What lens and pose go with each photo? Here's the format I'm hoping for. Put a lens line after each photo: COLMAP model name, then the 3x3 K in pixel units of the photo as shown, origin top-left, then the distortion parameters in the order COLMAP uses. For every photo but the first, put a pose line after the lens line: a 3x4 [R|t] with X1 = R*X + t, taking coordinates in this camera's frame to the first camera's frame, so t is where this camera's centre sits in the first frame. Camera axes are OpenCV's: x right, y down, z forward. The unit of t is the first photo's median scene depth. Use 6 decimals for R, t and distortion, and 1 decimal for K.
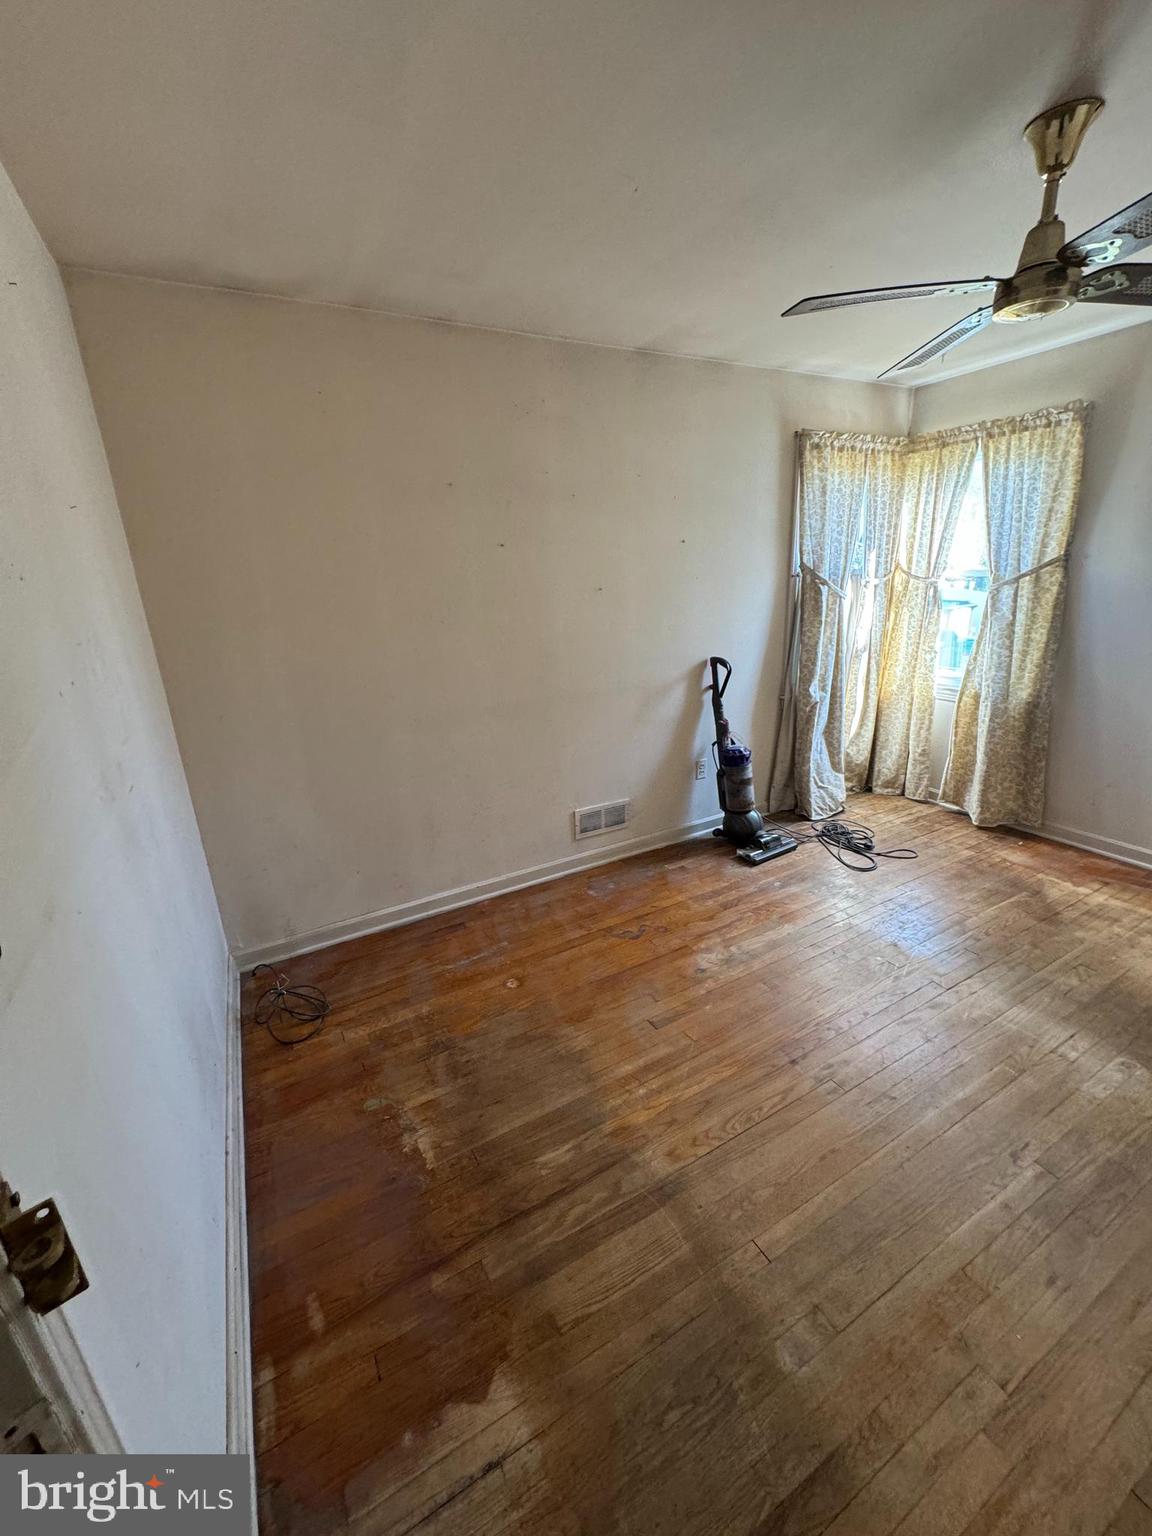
lens RADIAL K [[612.3, 0, 577.4], [0, 612.3, 768.5], [0, 0, 1]] dist [-0.003001, 0.000600]
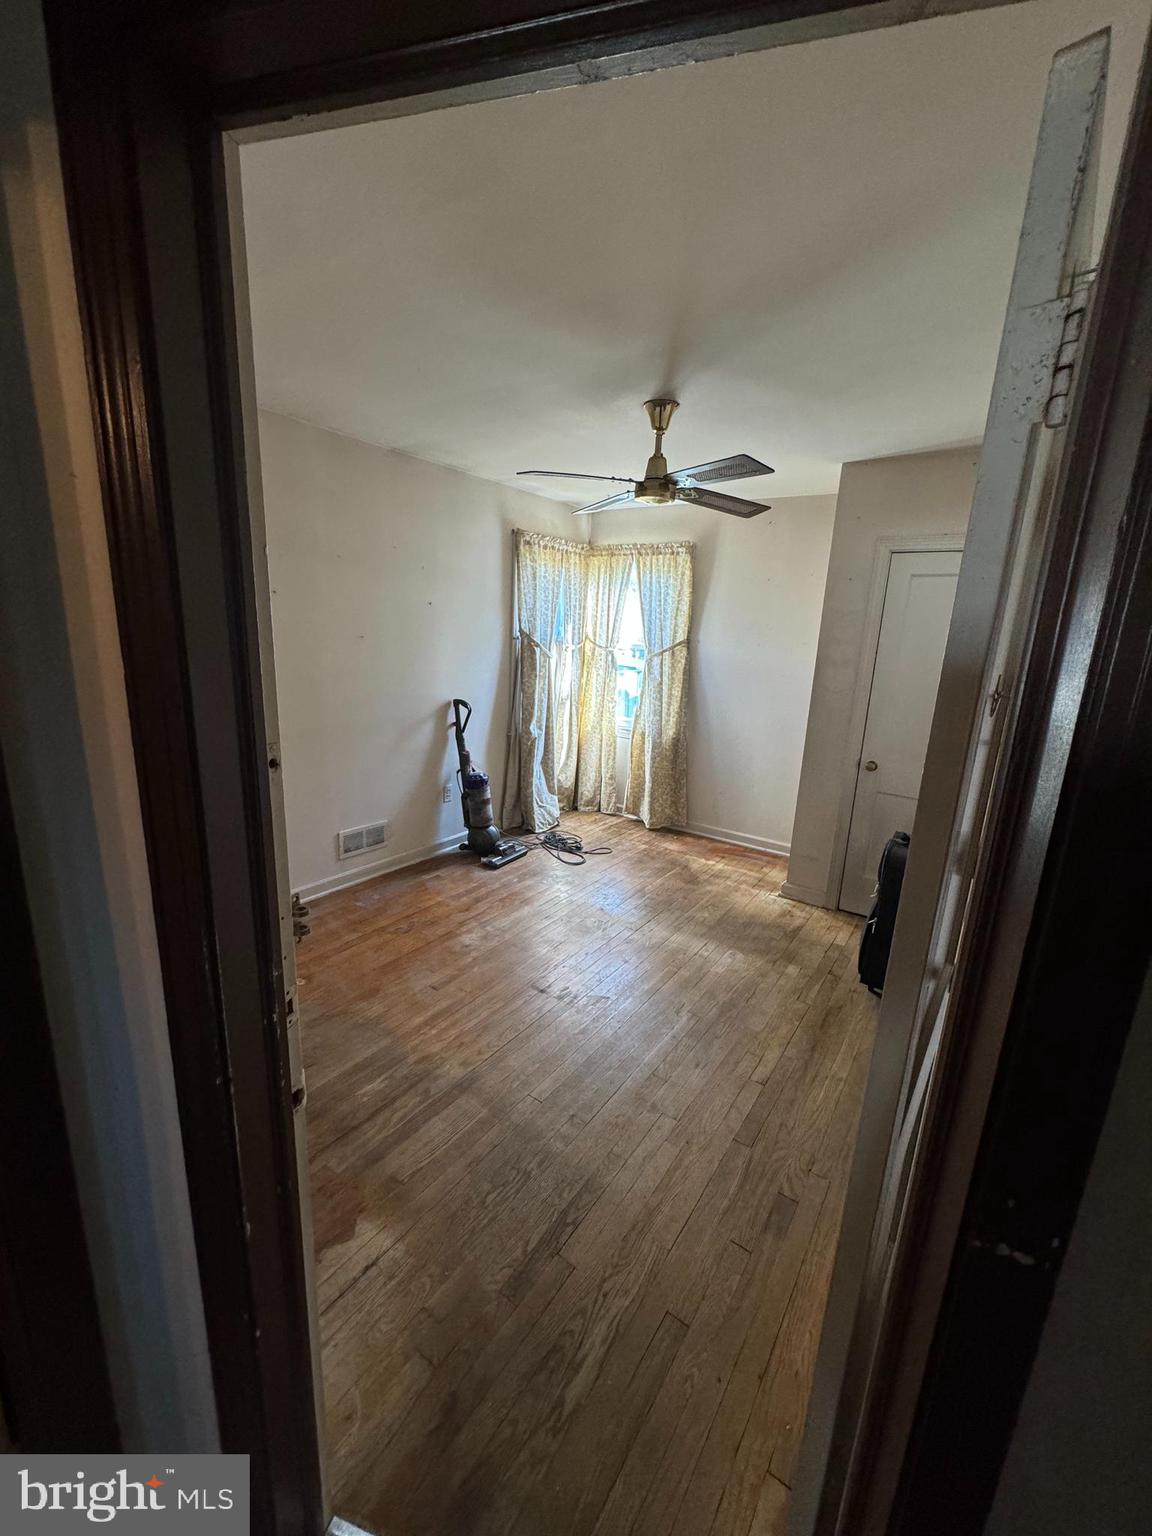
lens RADIAL K [[612.3, 0, 577.4], [0, 612.3, 768.5], [0, 0, 1]] dist [-0.003001, 0.000600]
pose [[0.894643, -0.014956, 0.446532, -0.107022], [0.051129, 0.996301, -0.069069, 0.051004], [-0.443847, 0.084623, 0.892098, -0.176084]]
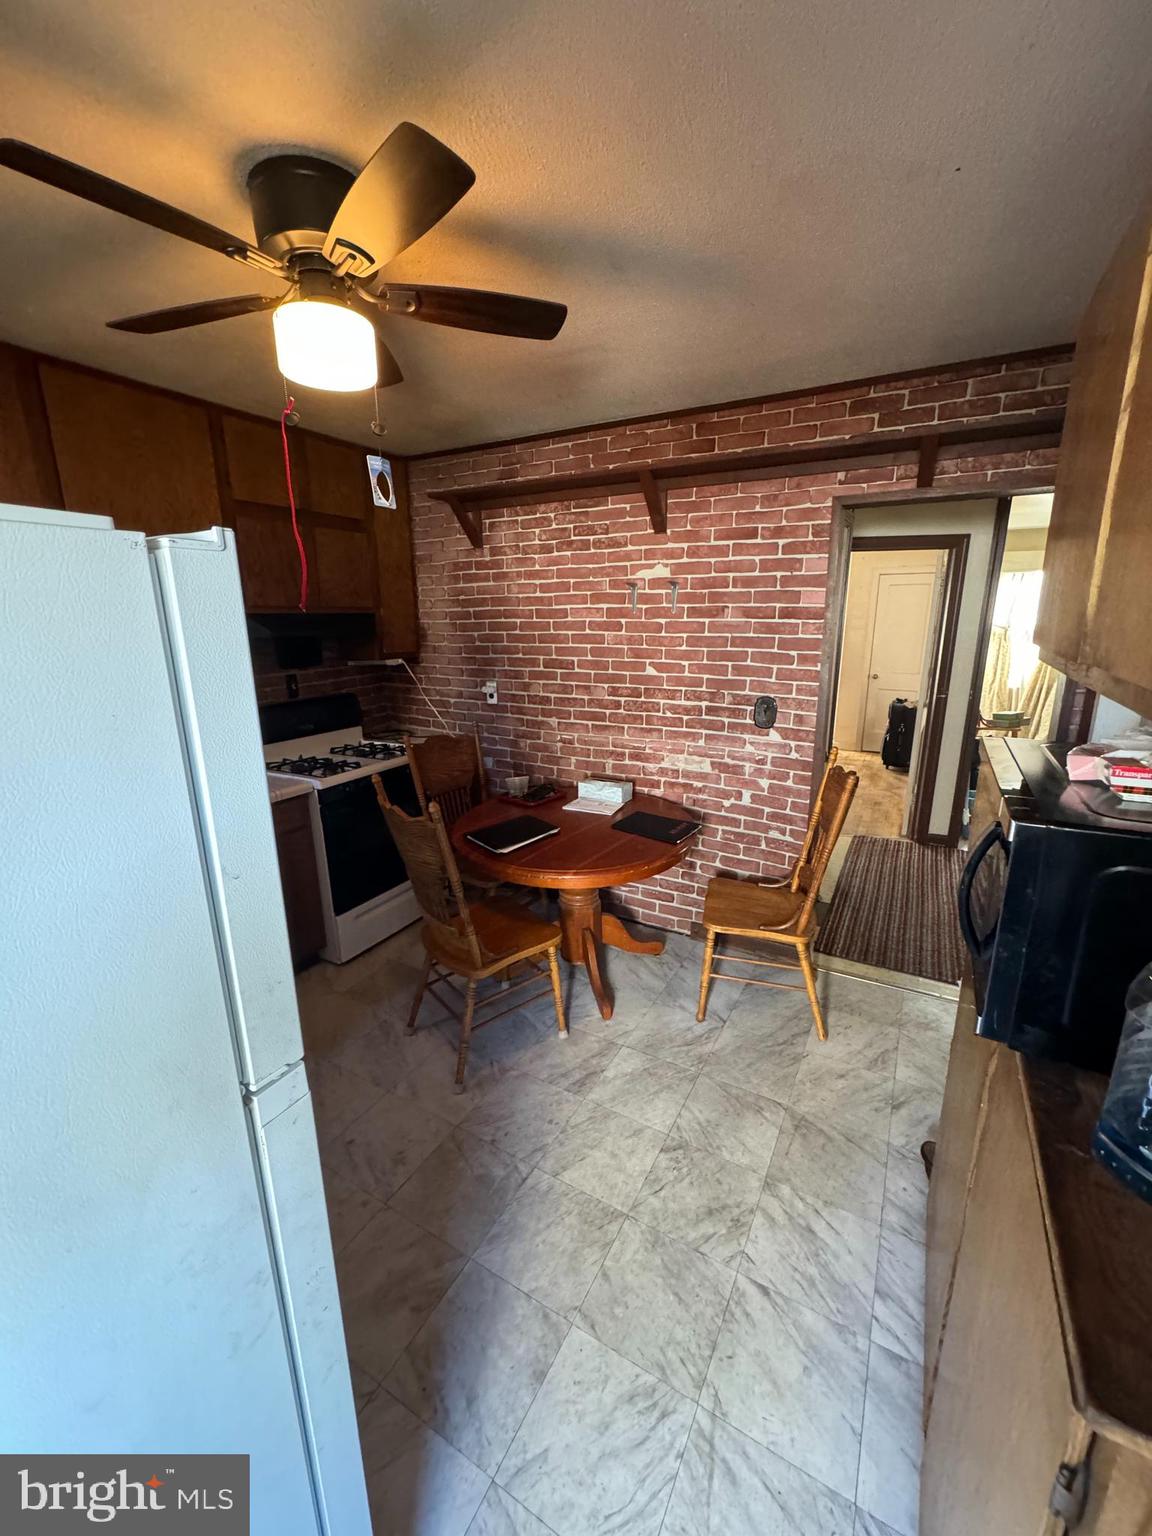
lens RADIAL K [[612.3, 0, 577.4], [0, 612.3, 768.5], [0, 0, 1]] dist [-0.003001, 0.000600]
pose [[0.851238, -0.095405, 0.516035, -1.230937], [0.133070, 0.990438, -0.036397, 0.258522], [-0.507628, 0.099651, 0.855794, -0.751386]]
